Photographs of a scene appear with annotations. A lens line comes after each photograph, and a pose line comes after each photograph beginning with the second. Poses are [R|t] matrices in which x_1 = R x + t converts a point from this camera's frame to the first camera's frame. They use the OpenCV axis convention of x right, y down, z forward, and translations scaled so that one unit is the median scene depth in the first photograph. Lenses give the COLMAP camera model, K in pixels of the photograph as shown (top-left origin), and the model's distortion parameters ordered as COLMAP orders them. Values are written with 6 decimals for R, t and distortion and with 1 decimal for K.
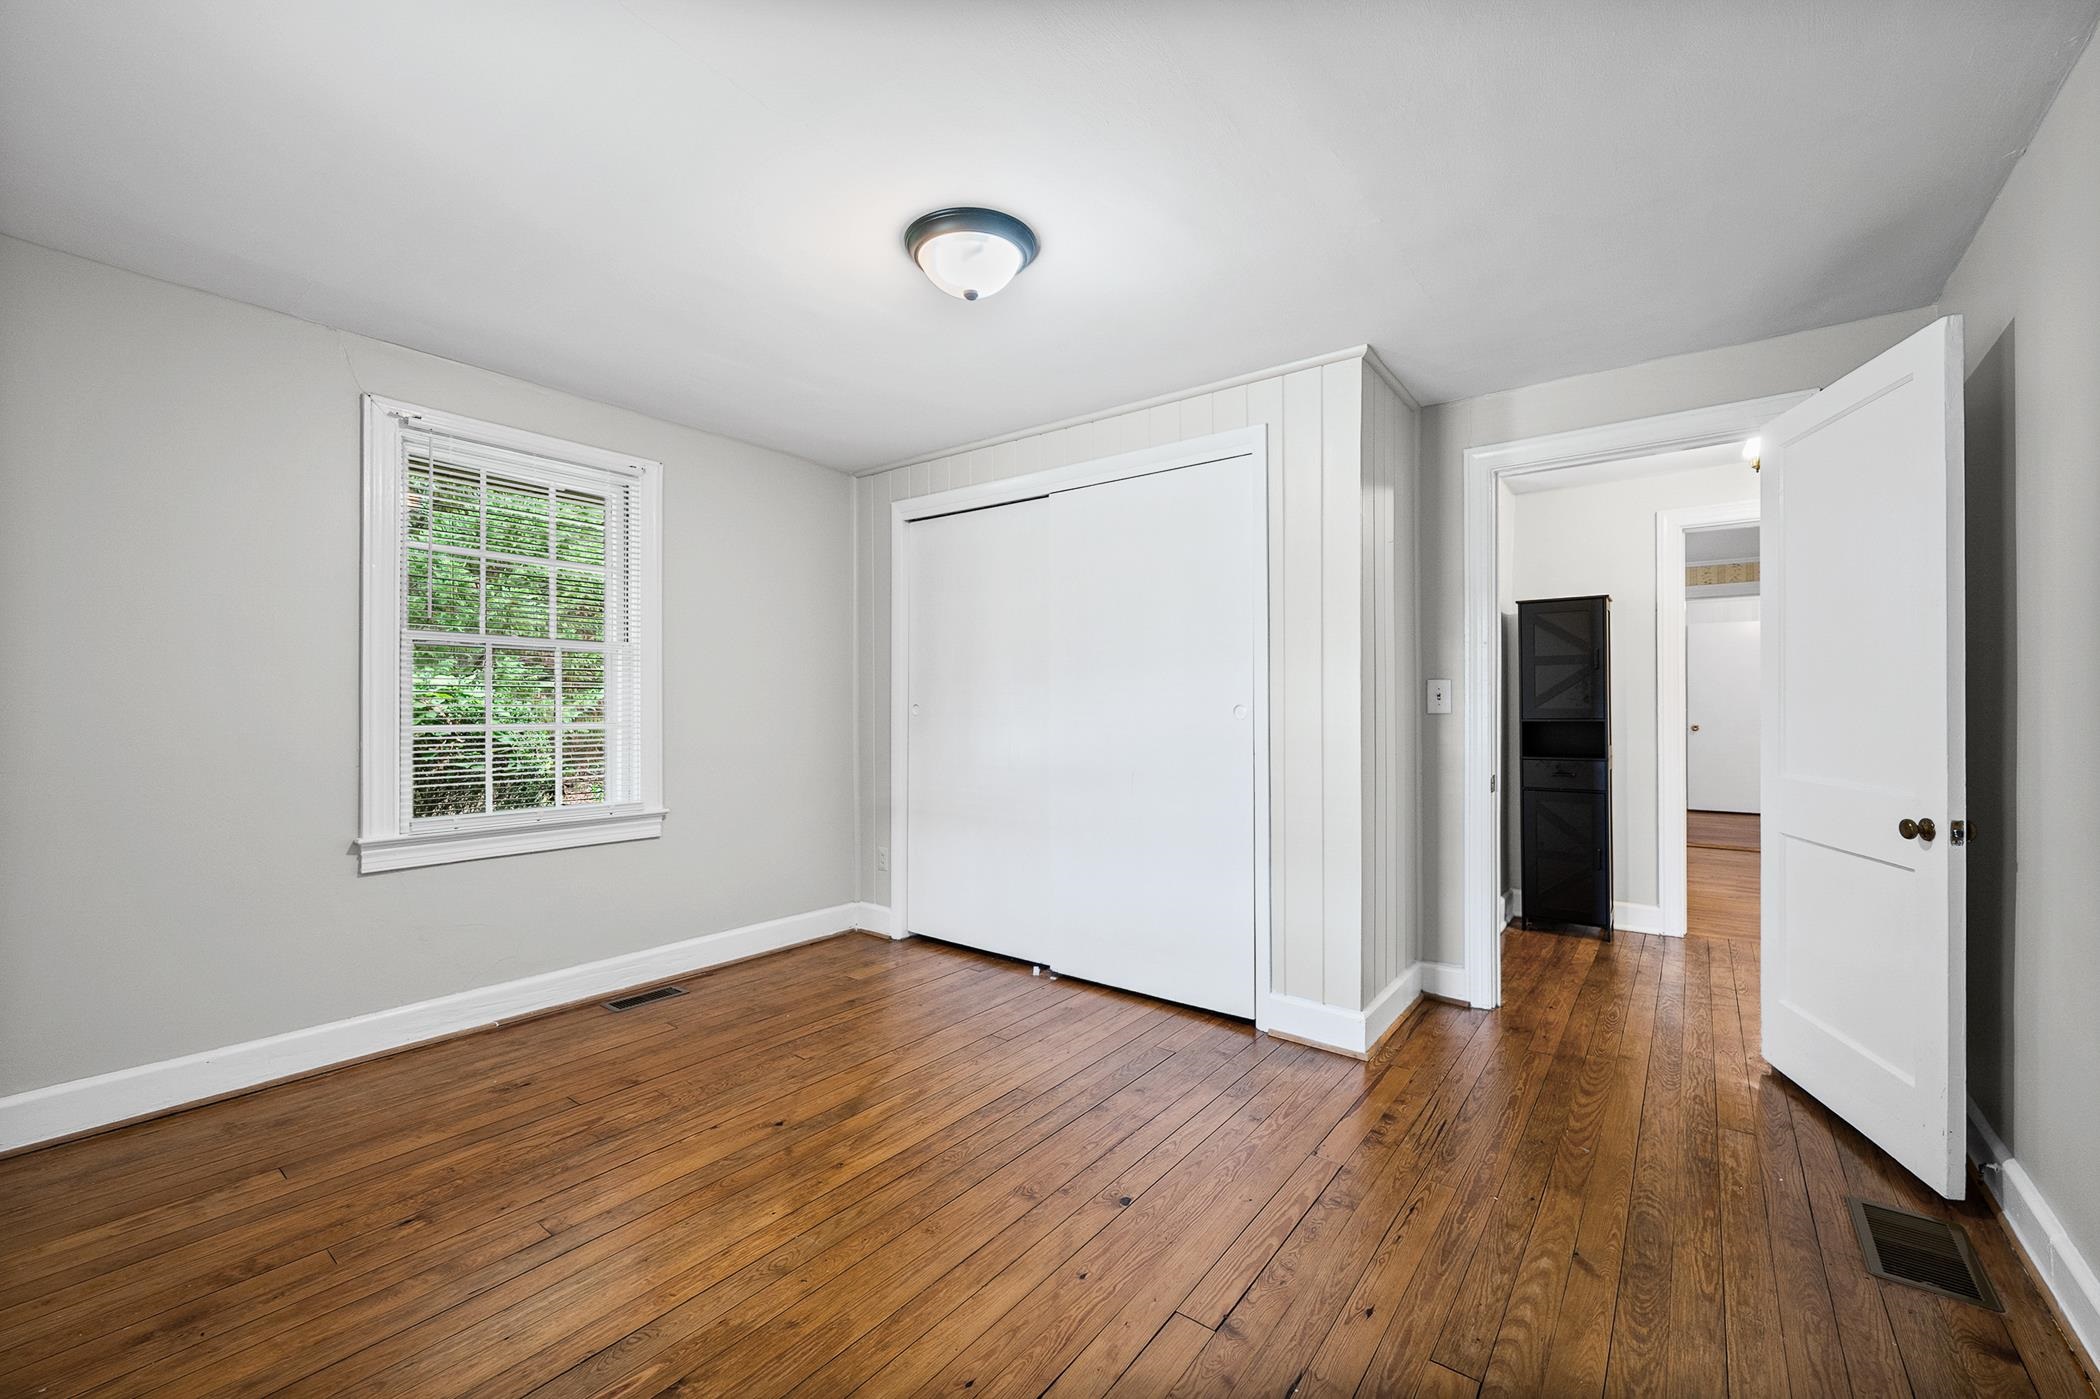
lens RADIAL K [[844.2, 0, 1042.5], [0, 844.2, 705.6], [0, 0, 1]] dist [-0.000243, -0.000239]
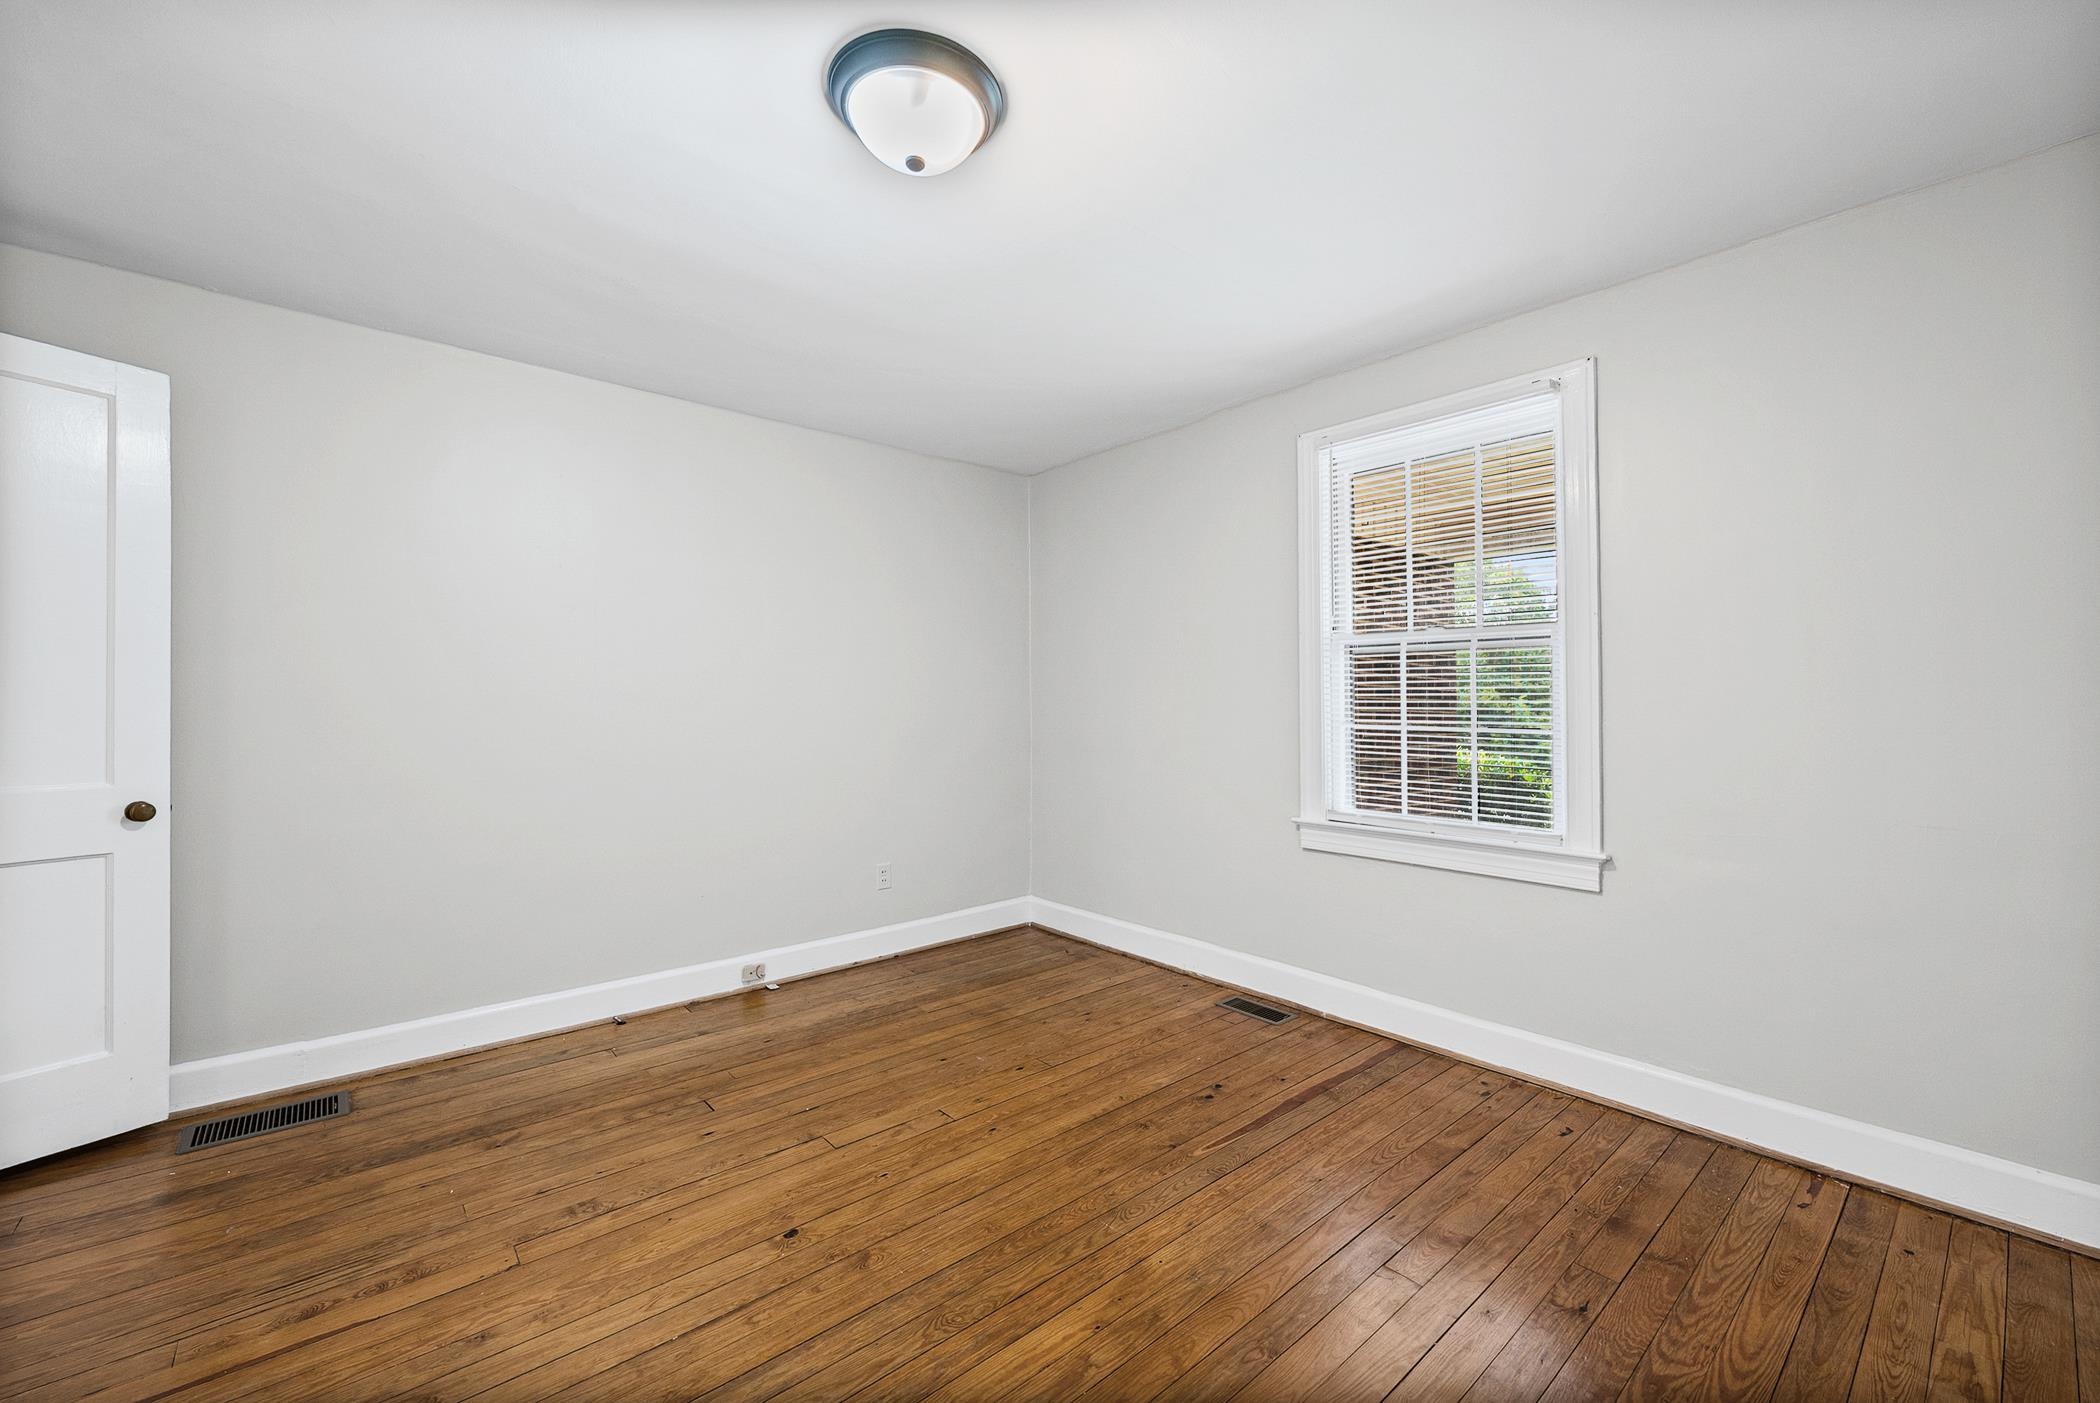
lens RADIAL K [[844.2, 0, 1042.5], [0, 844.2, 707.6], [0, 0, 1]] dist [-0.000243, -0.000239]
pose [[-0.979583, -0.004128, 0.200998, -0.283106], [-0.003039, 0.999979, 0.005725, -0.004112], [-0.201017, 0.004997, -0.979575, 1.452130]]
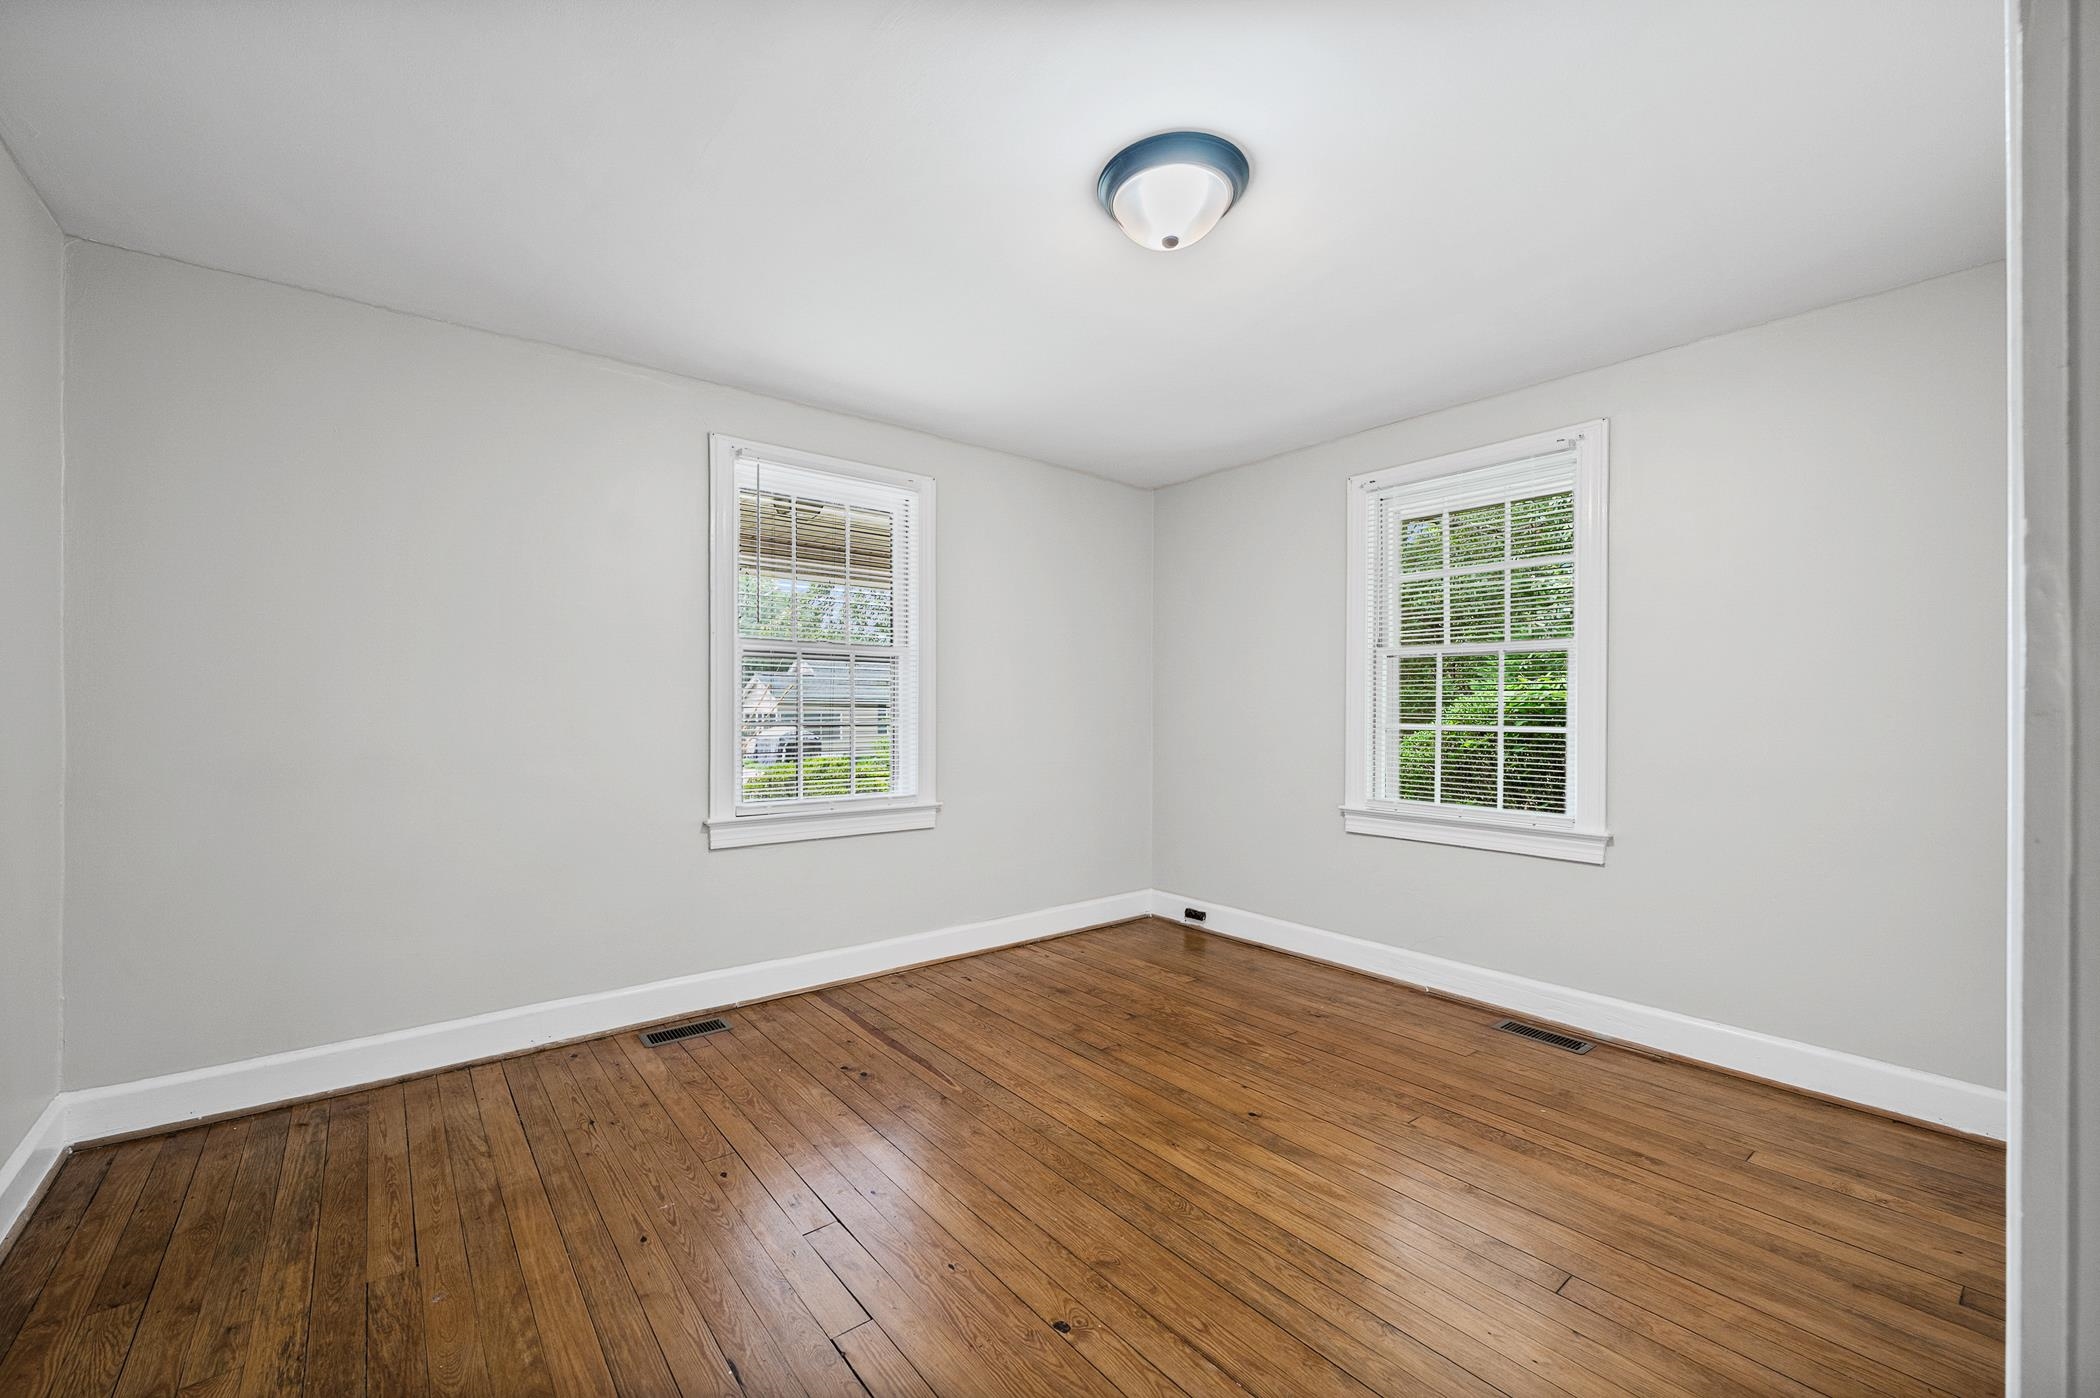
lens RADIAL K [[844.2, 0, 1042.5], [0, 844.2, 705.1], [0, 0, 1]] dist [-0.000243, -0.000239]
pose [[-0.236358, -0.003673, -0.971659, 0.687619], [-0.002646, 0.999992, -0.003136, 0.000910], [0.971663, 0.001830, -0.236365, 0.912281]]
